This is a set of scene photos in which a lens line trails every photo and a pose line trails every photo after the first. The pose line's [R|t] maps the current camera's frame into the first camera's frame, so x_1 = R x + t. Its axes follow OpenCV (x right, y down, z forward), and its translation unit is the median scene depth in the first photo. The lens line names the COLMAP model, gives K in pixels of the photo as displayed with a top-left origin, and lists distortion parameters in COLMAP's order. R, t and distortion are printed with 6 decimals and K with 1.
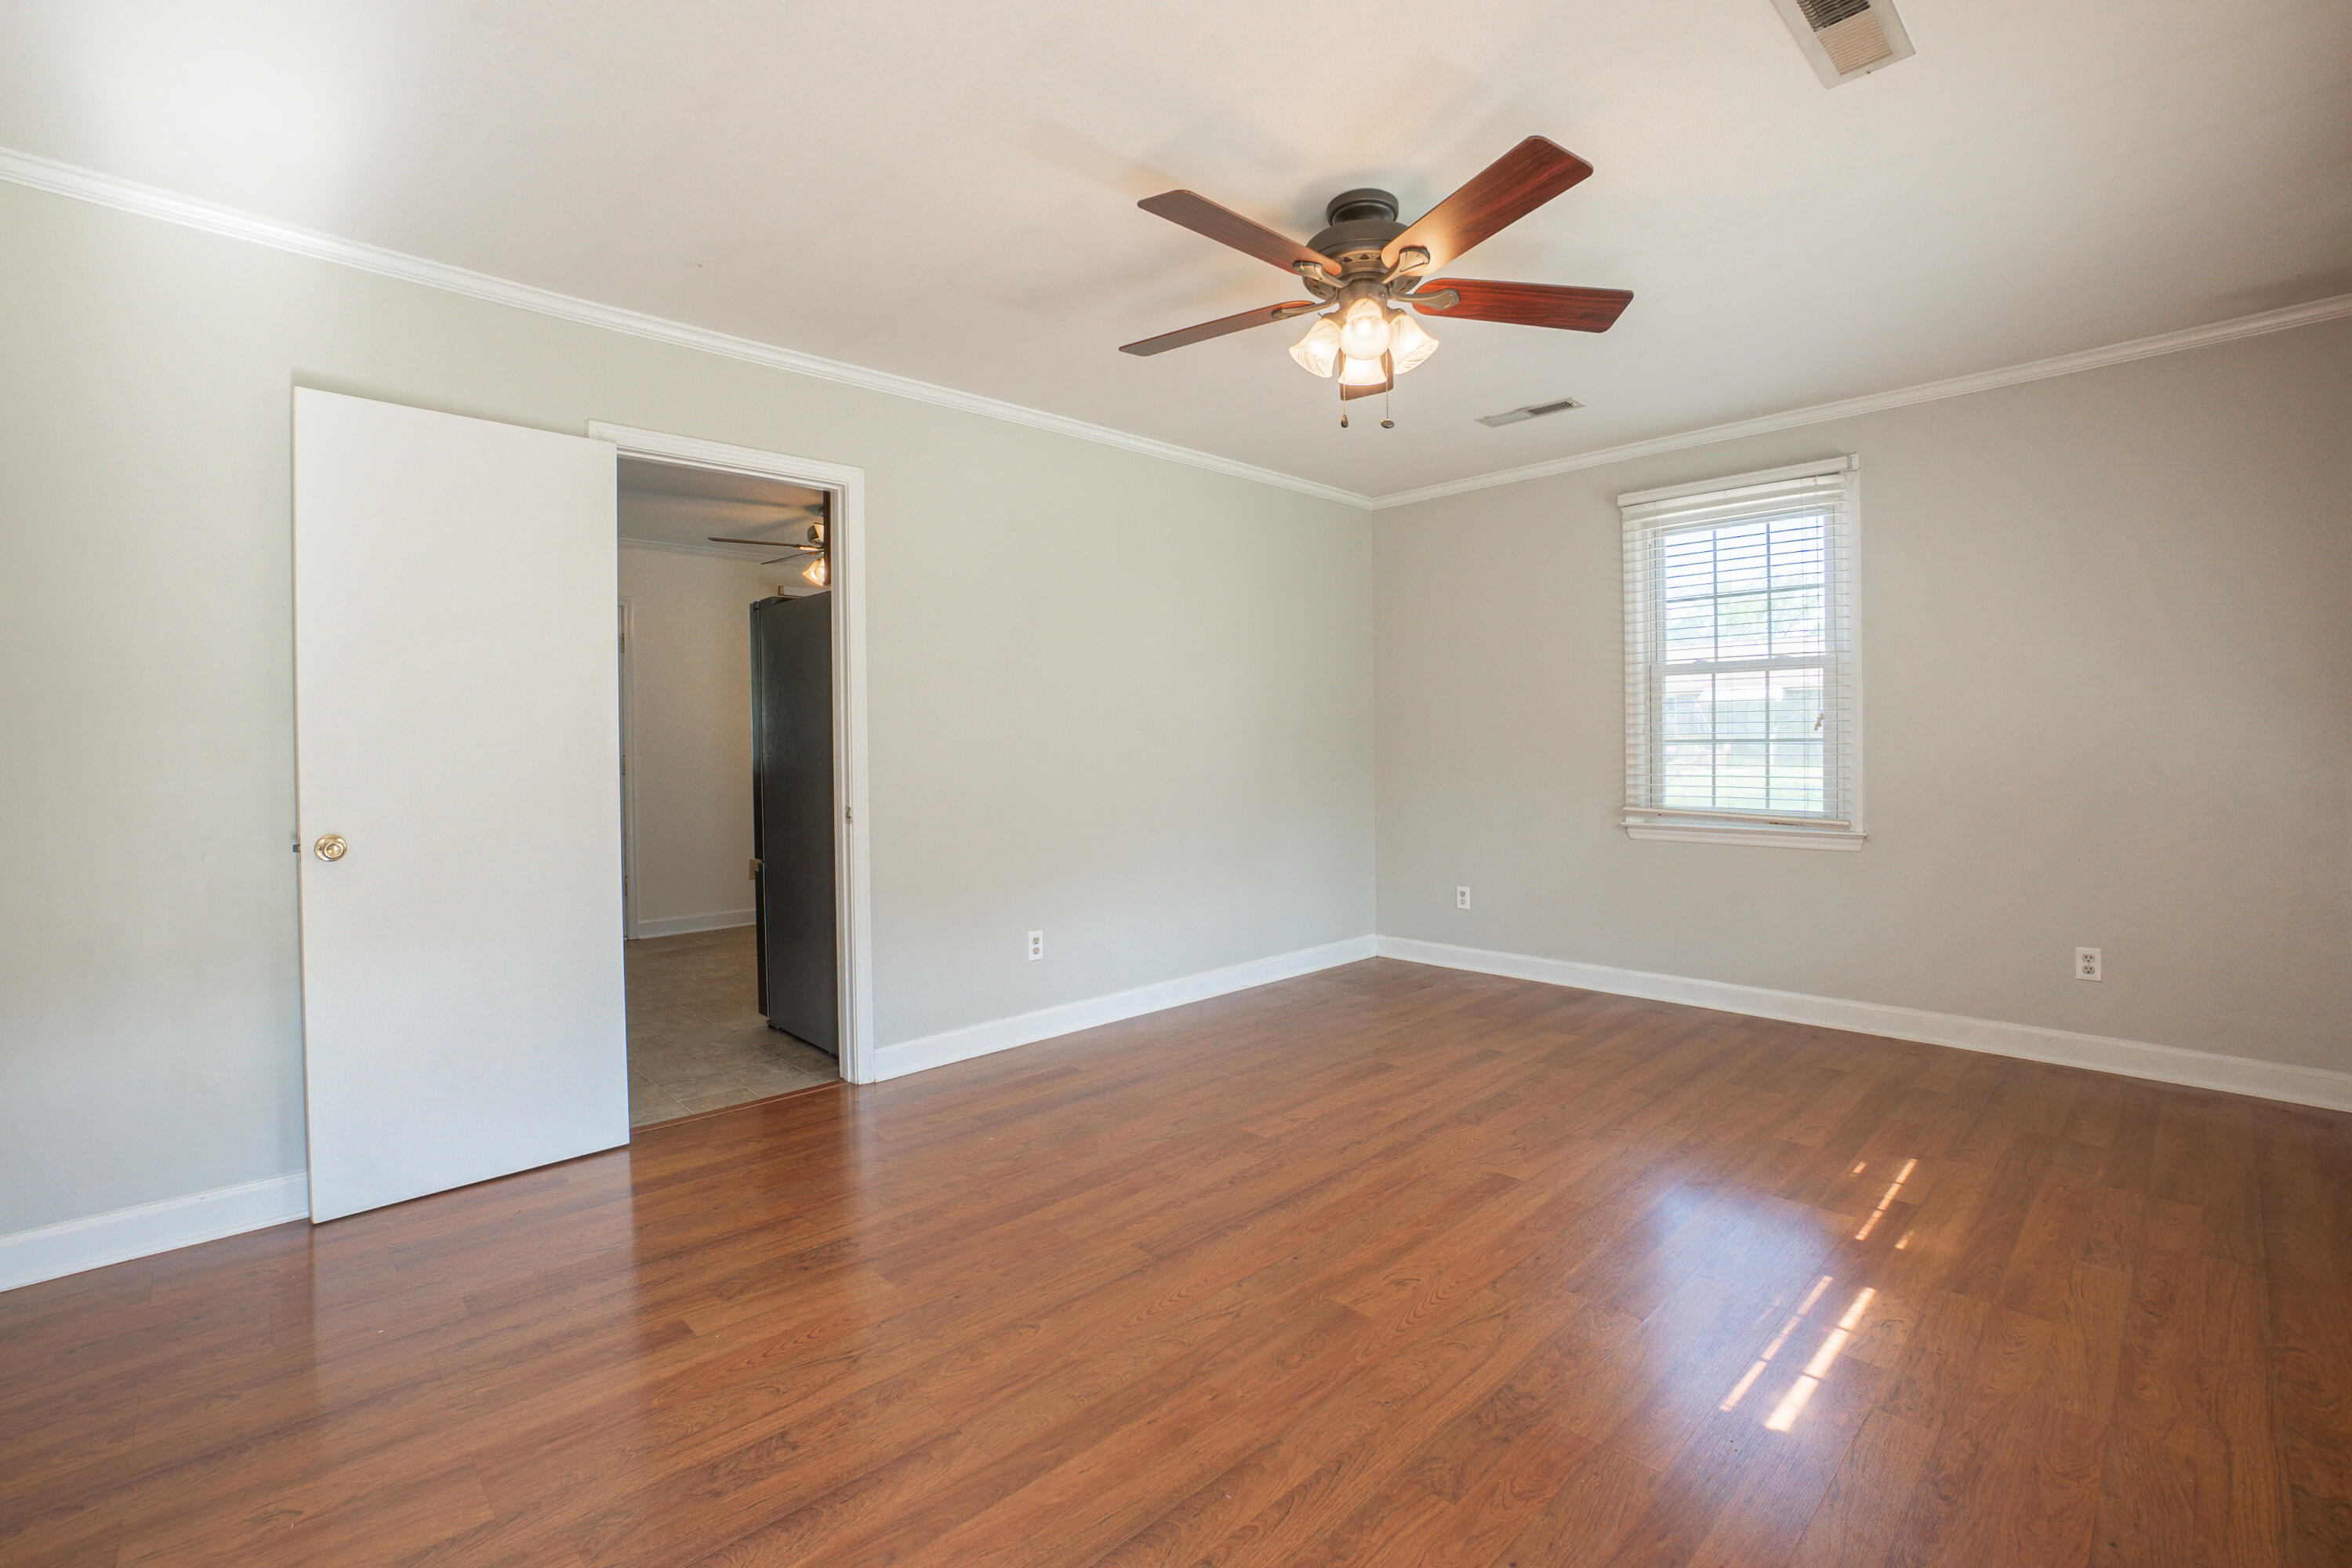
lens RADIAL K [[1060.2, 0, 1177.7], [0, 1060.2, 768.4], [0, 0, 1]] dist [-0.021877, 0.003706]
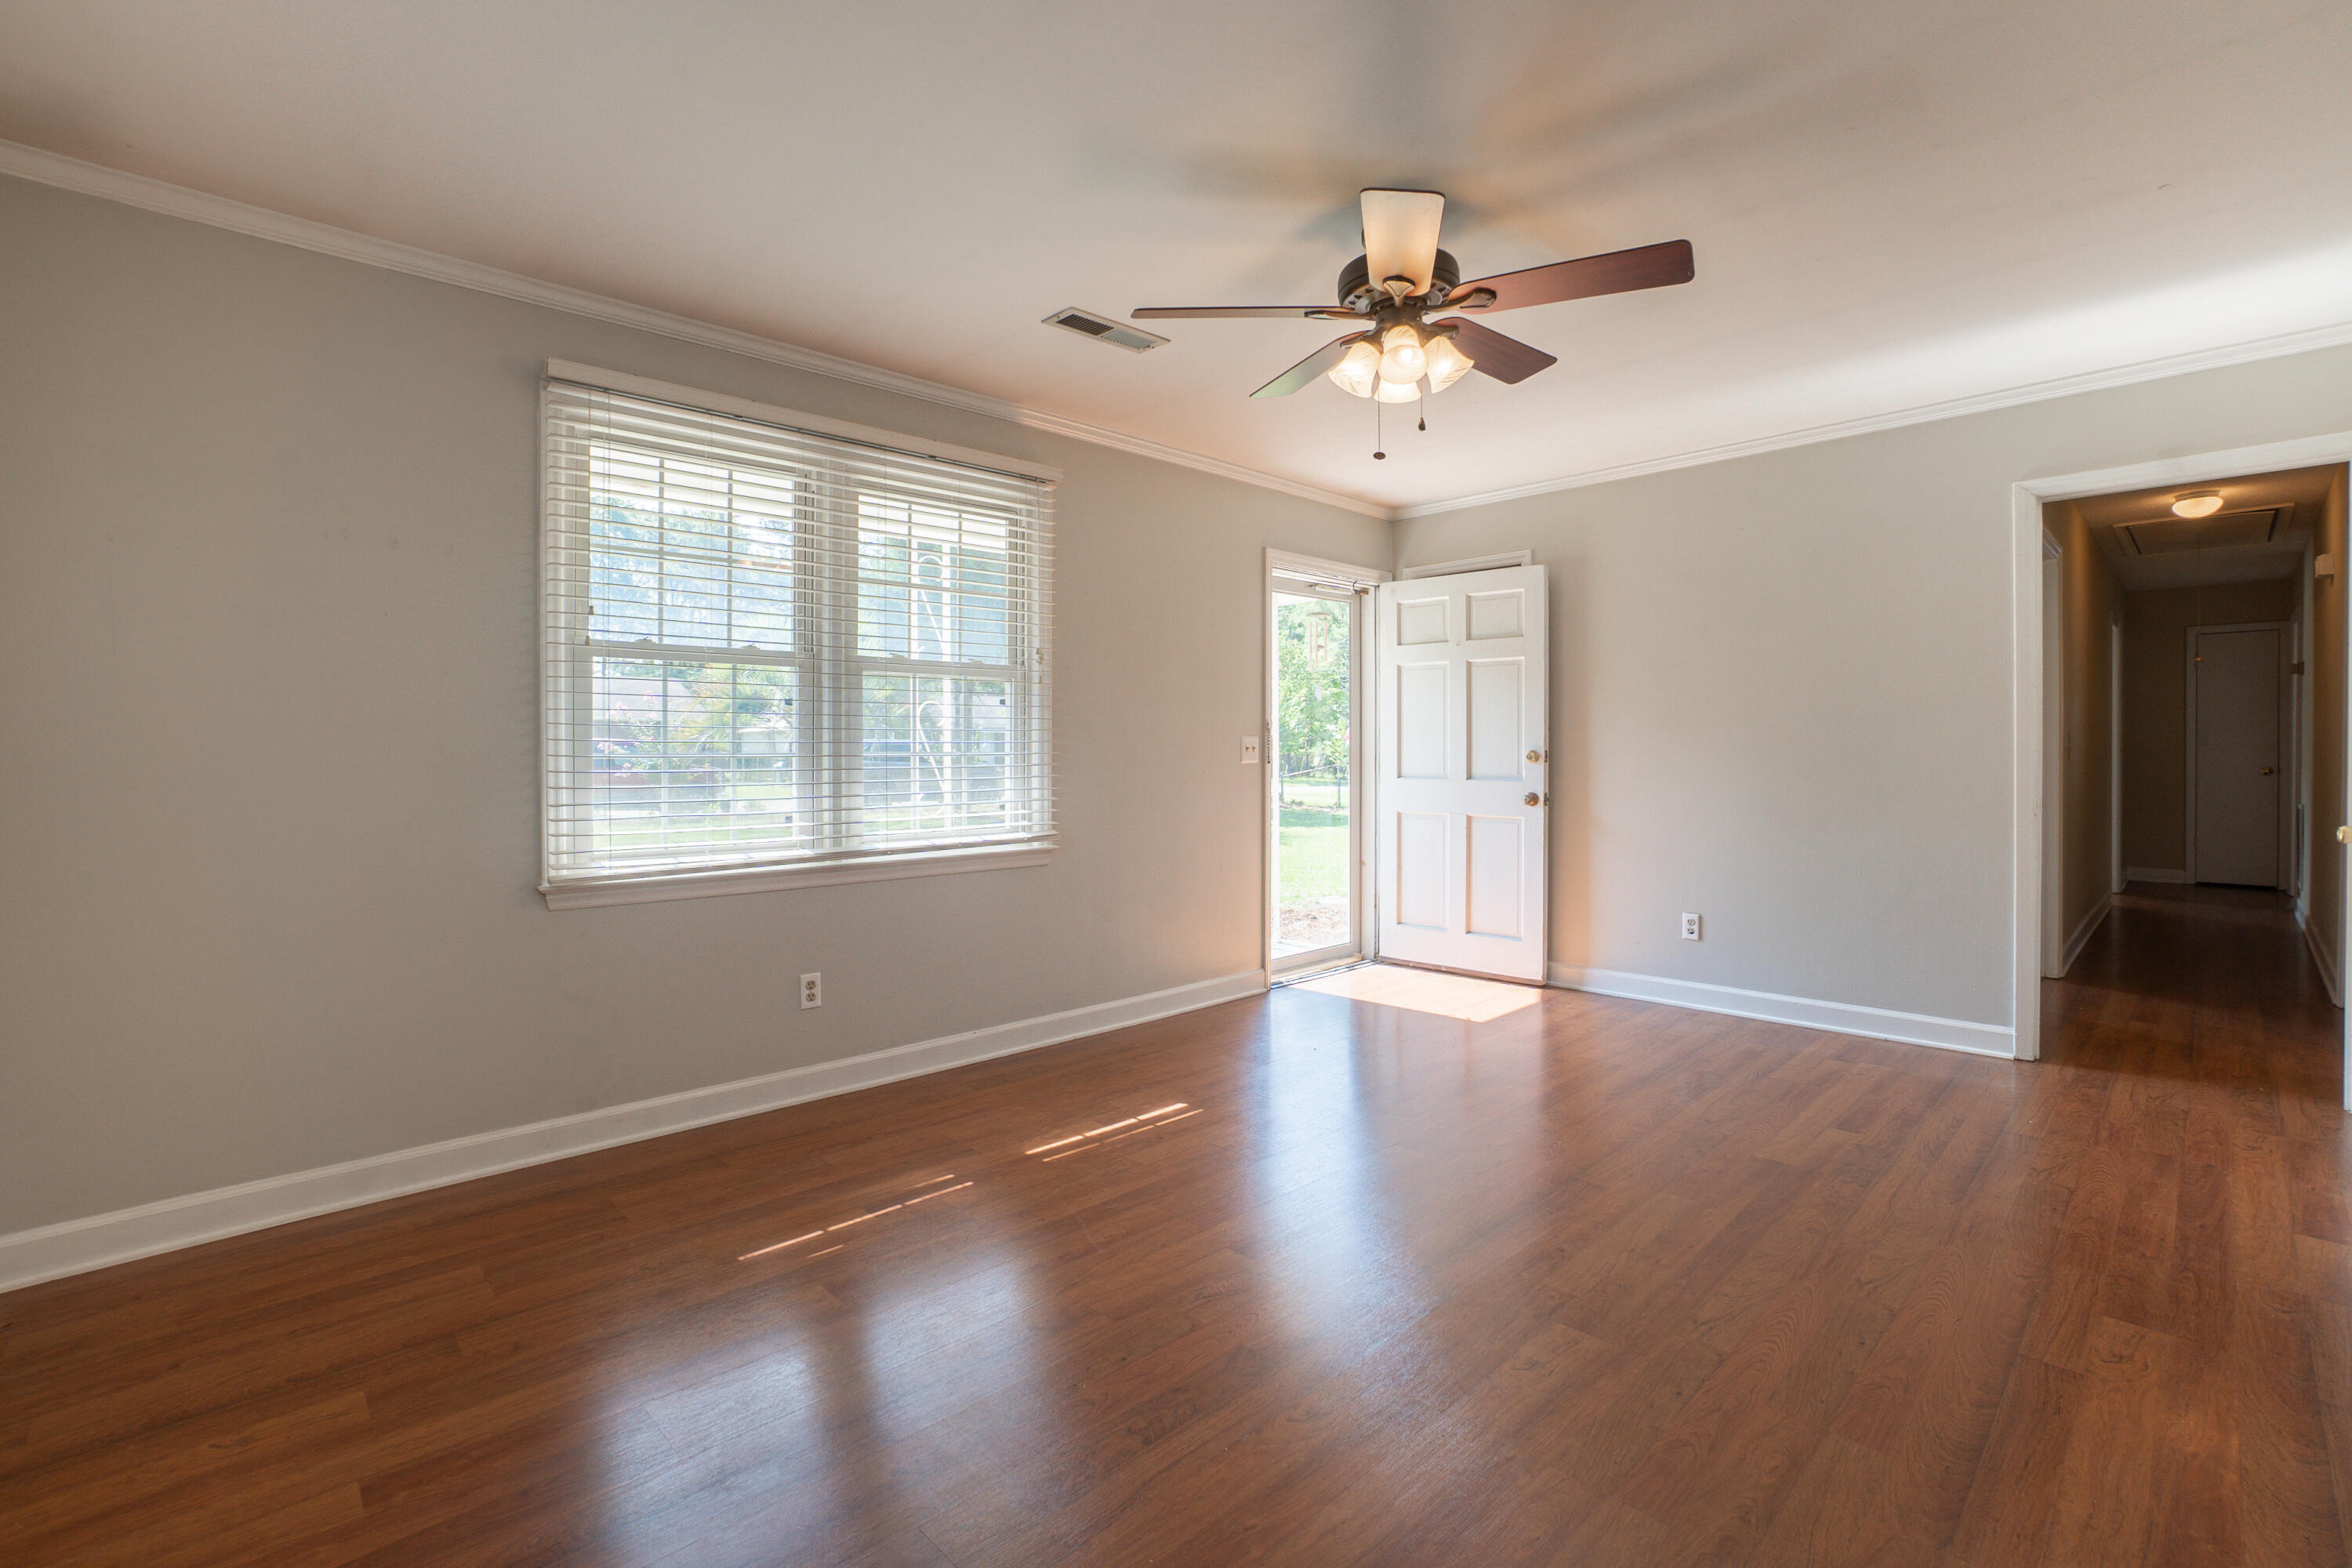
lens RADIAL K [[1060.2, 0, 1174.9], [0, 1060.2, 771.9], [0, 0, 1]] dist [-0.021877, 0.003706]
pose [[-0.999955, 0.009375, -0.001474, 0.437261], [0.009318, 0.999352, 0.034780, -0.044934], [0.001799, 0.034764, -0.999394, 2.206538]]
